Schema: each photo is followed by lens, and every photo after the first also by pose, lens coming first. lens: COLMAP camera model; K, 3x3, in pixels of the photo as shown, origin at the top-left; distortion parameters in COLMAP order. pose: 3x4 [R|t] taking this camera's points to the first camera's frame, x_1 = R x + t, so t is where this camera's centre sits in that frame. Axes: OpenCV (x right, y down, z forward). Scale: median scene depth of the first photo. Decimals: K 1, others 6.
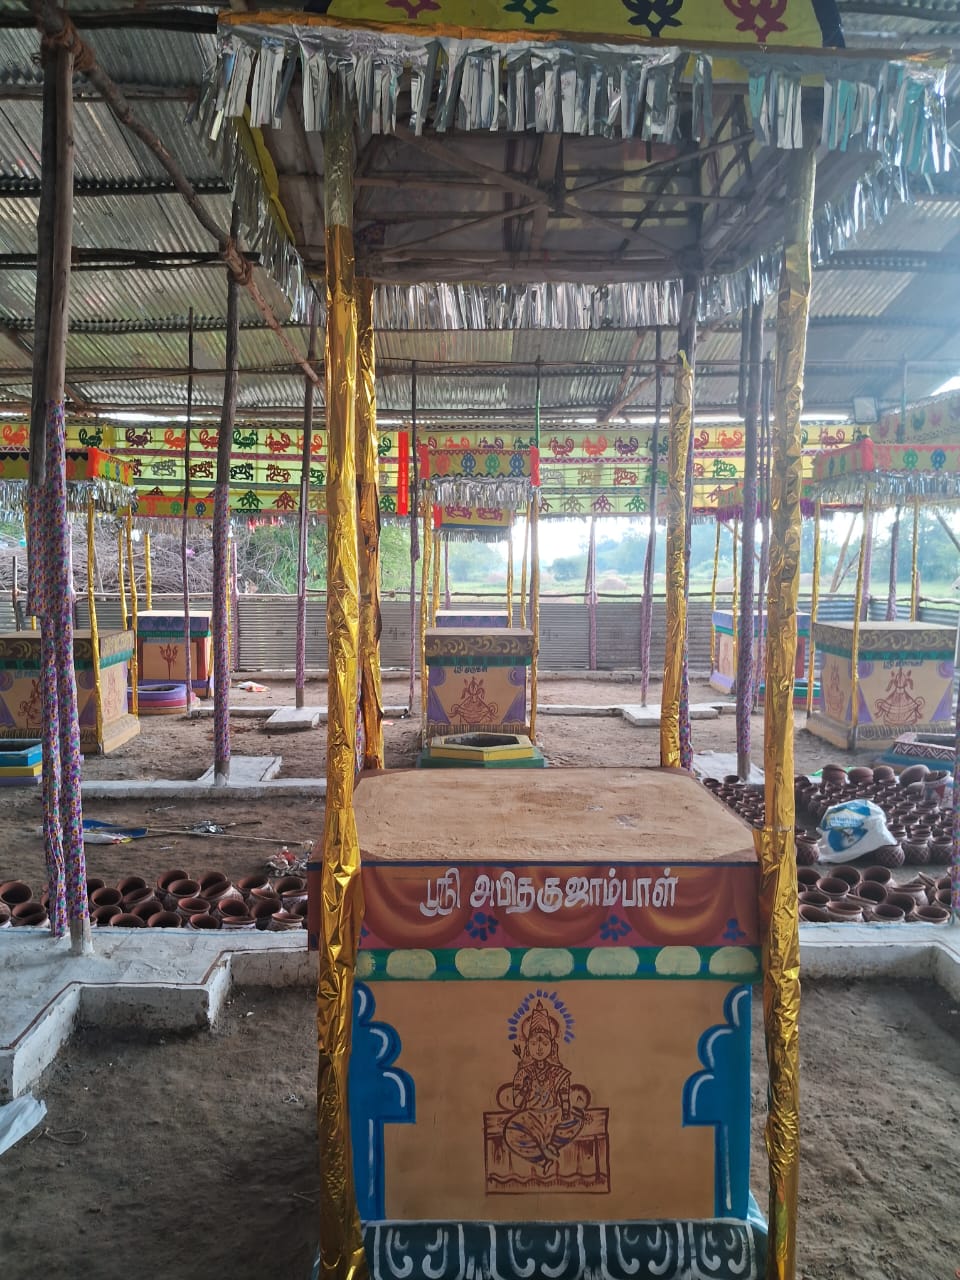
lens RADIAL K [[977.6, 0, 475.3], [0, 977.6, 633.3], [0, 0, 1]] dist [0.082318, -0.002875]
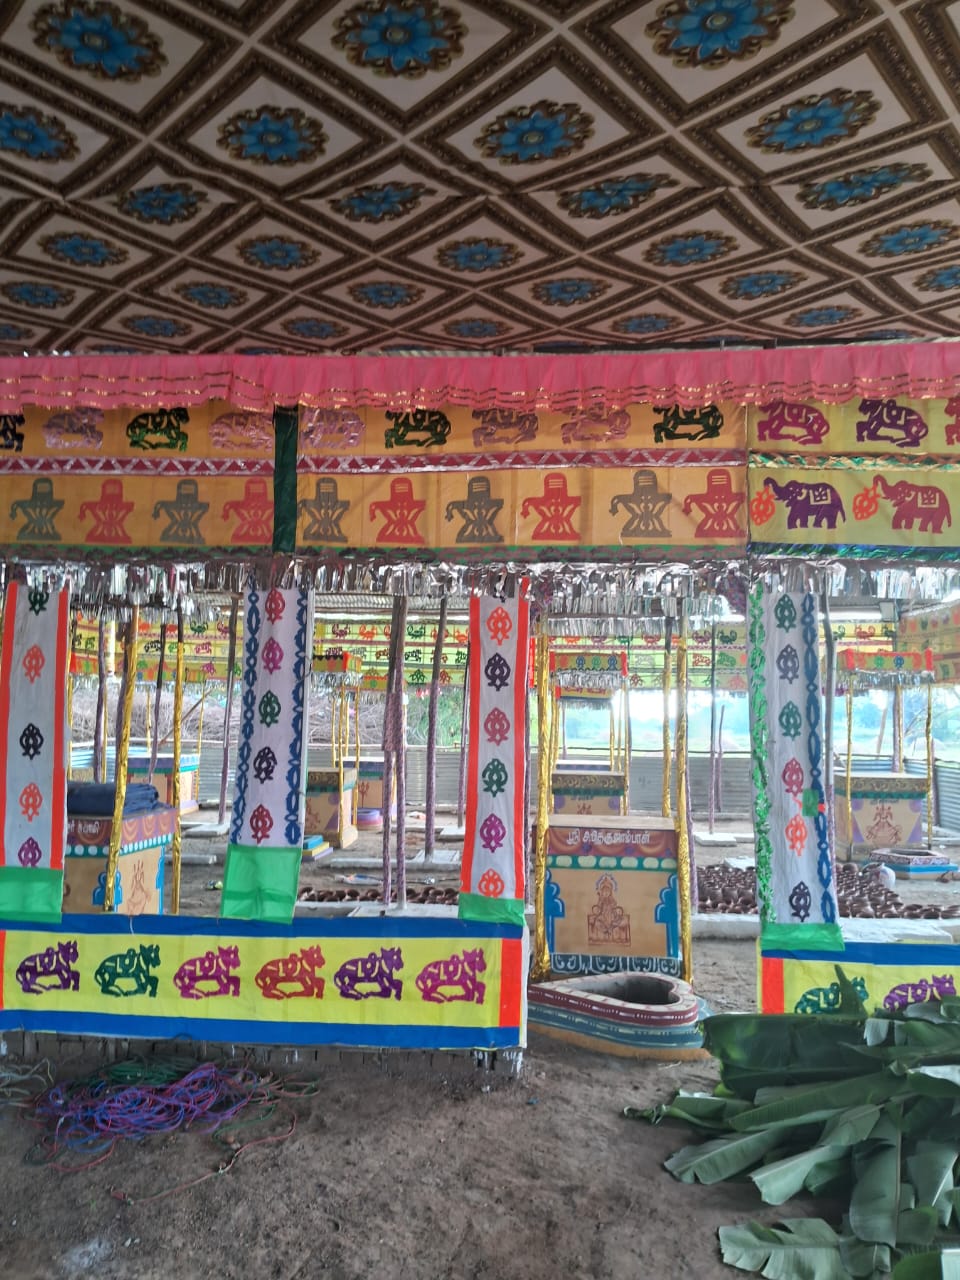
lens RADIAL K [[977.6, 0, 475.3], [0, 977.6, 633.3], [0, 0, 1]] dist [0.082318, -0.002875]
pose [[0.993615, 0.001200, -0.112818, 0.001423], [-0.019118, 0.987273, -0.157880, 0.027308], [0.111192, 0.159028, 0.980992, -0.503484]]
